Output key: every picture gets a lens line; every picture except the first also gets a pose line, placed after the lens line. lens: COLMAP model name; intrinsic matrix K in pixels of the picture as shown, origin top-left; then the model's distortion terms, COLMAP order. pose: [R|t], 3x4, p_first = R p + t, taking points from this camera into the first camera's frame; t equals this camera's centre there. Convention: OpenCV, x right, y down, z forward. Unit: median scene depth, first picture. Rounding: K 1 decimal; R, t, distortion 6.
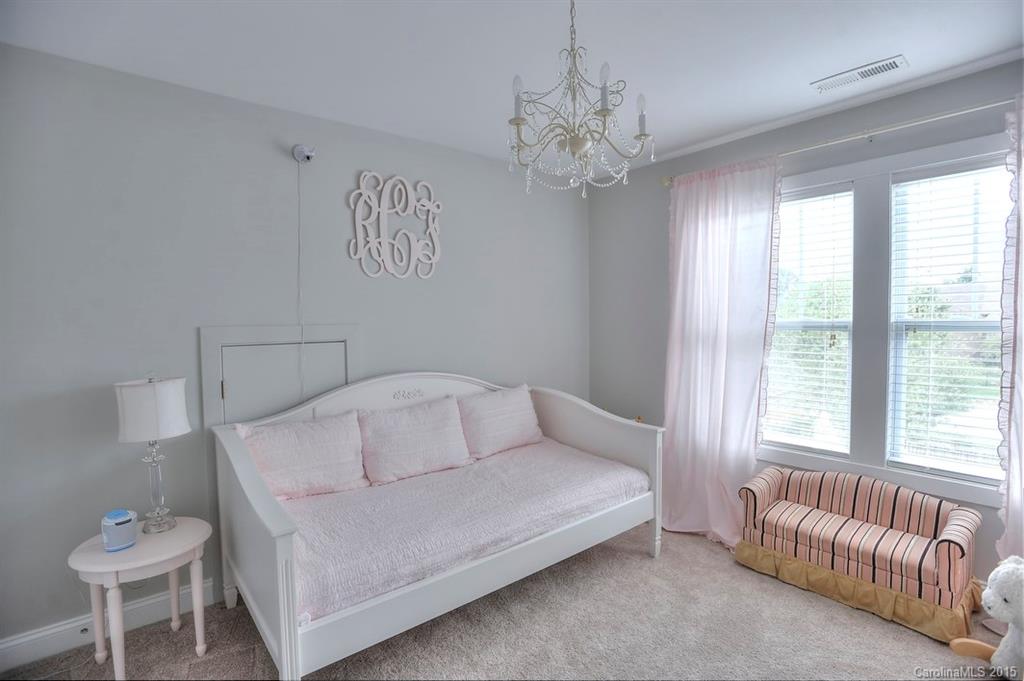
lens RADIAL K [[488.6, 0, 512.0], [0, 488.6, 340.5], [0, 0, 1]] dist [0.017710, 0.000200]
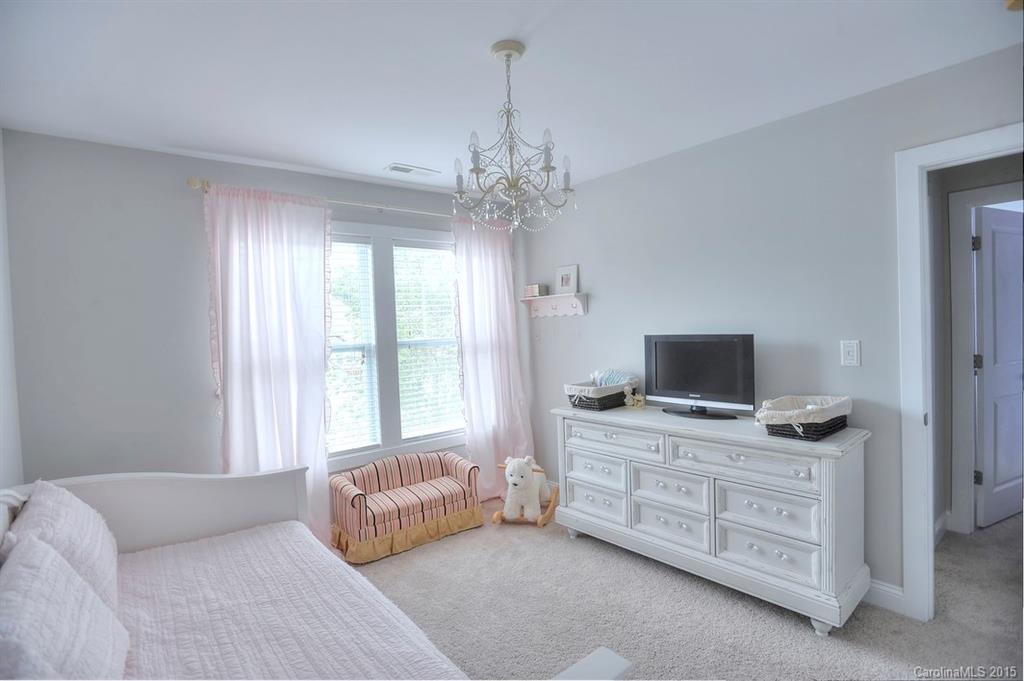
lens RADIAL K [[496.9, 0, 512.1], [0, 496.9, 338.5], [0, 0, 1]] dist [-0.056480, 0.019854]
pose [[0.039093, -0.021489, 0.999004, -0.618625], [0.078383, 0.996754, 0.018373, -0.046729], [-0.996156, 0.077587, 0.040651, 0.581598]]
